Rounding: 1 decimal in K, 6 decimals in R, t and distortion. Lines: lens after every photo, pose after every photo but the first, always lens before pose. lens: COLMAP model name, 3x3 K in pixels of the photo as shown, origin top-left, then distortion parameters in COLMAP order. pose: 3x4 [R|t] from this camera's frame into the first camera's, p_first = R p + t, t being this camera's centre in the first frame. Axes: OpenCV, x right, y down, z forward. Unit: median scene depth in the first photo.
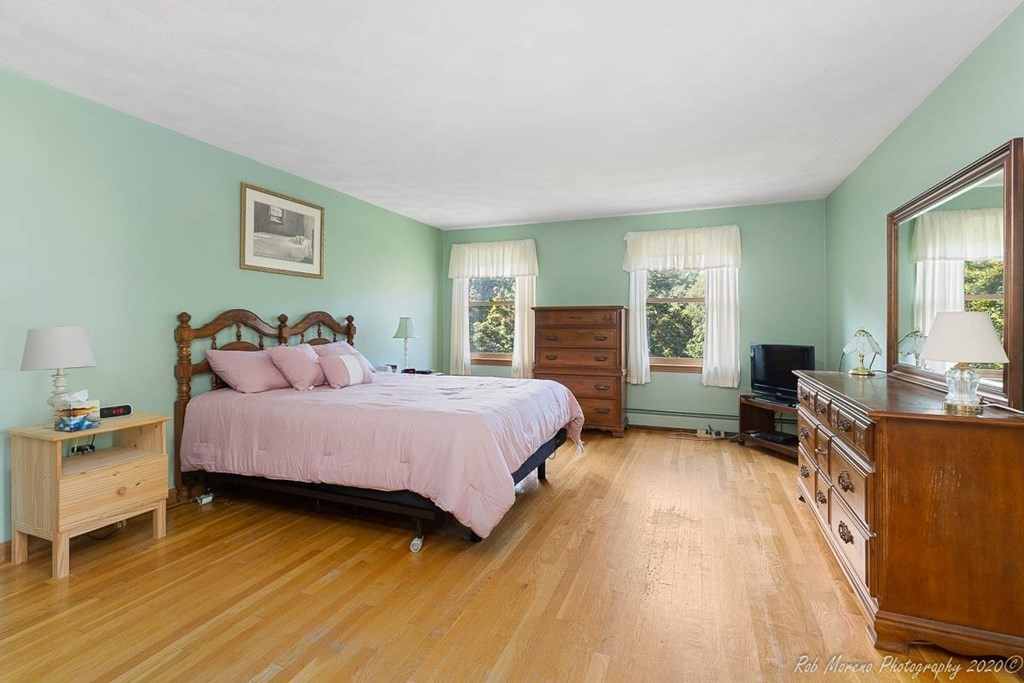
lens RADIAL K [[468.3, 0, 515.2], [0, 468.3, 331.4], [0, 0, 1]] dist [0.002748, -0.000128]
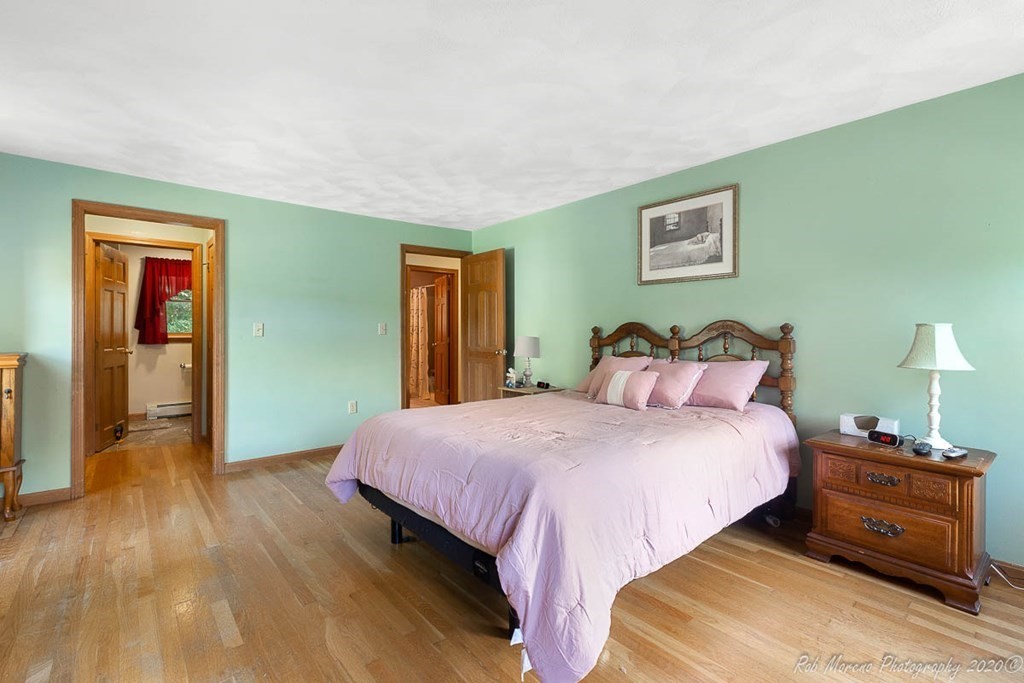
lens RADIAL K [[468.3, 0, 516.1], [0, 468.3, 334.7], [0, 0, 1]] dist [0.002748, -0.000128]
pose [[-0.474292, 0.003465, -0.880361, 0.482561], [-0.017853, 0.999749, 0.013552, -0.024669], [0.880187, 0.022145, -0.474111, 1.167231]]
